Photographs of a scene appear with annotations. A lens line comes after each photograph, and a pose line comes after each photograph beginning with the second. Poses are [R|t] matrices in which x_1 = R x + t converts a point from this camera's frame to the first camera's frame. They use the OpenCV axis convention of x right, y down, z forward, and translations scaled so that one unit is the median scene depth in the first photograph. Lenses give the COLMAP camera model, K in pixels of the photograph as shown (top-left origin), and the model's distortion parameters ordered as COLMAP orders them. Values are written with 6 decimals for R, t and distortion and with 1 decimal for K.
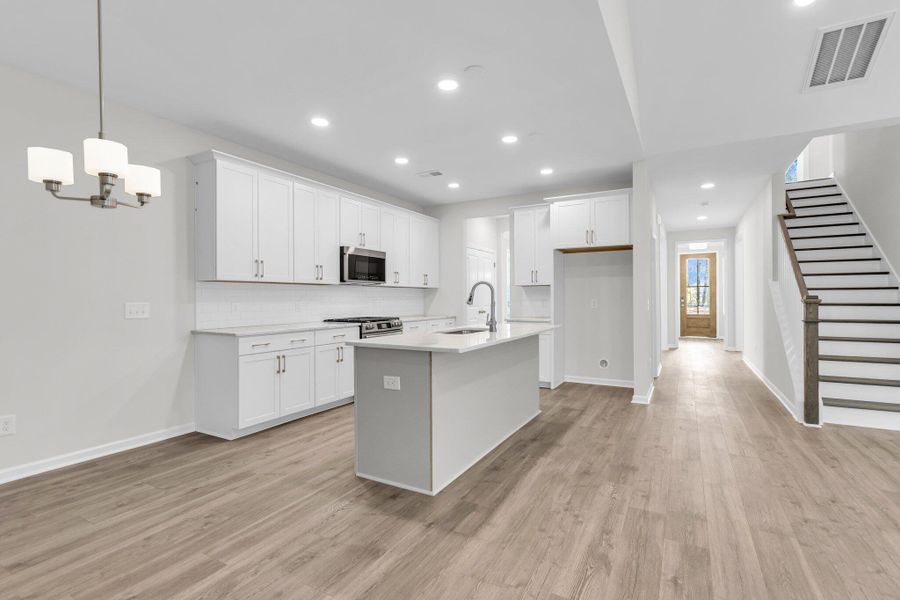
lens RADIAL K [[422.1, 0, 450.8], [0, 422.1, 302.1], [0, 0, 1]] dist [0.005976, -0.002570]
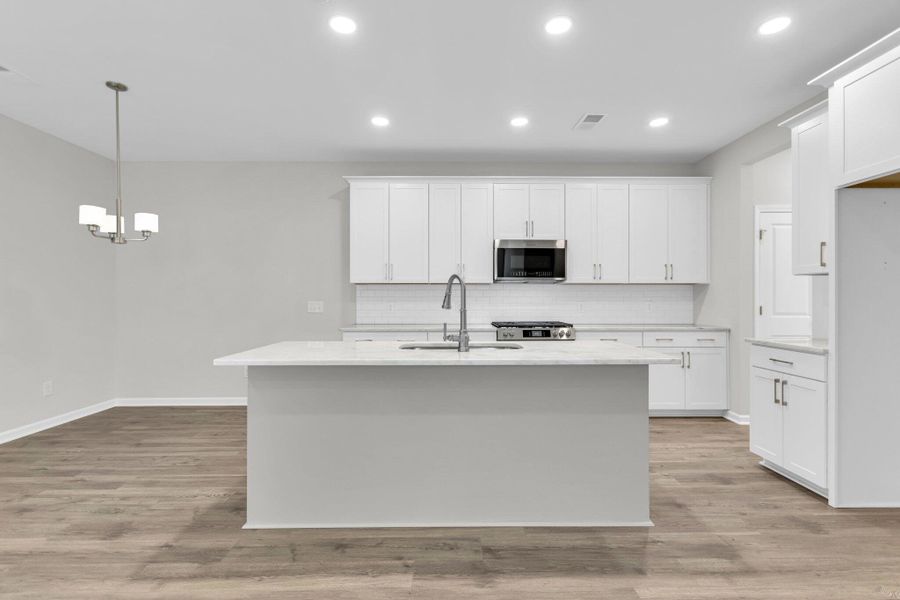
lens RADIAL K [[422.1, 0, 448.6], [0, 422.1, 295.5], [0, 0, 1]] dist [0.005976, -0.002570]
pose [[0.499945, -0.008717, -0.866013, 0.725786], [-0.012836, 0.999765, -0.017474, 0.001300], [0.865962, 0.019852, 0.499716, 0.742800]]
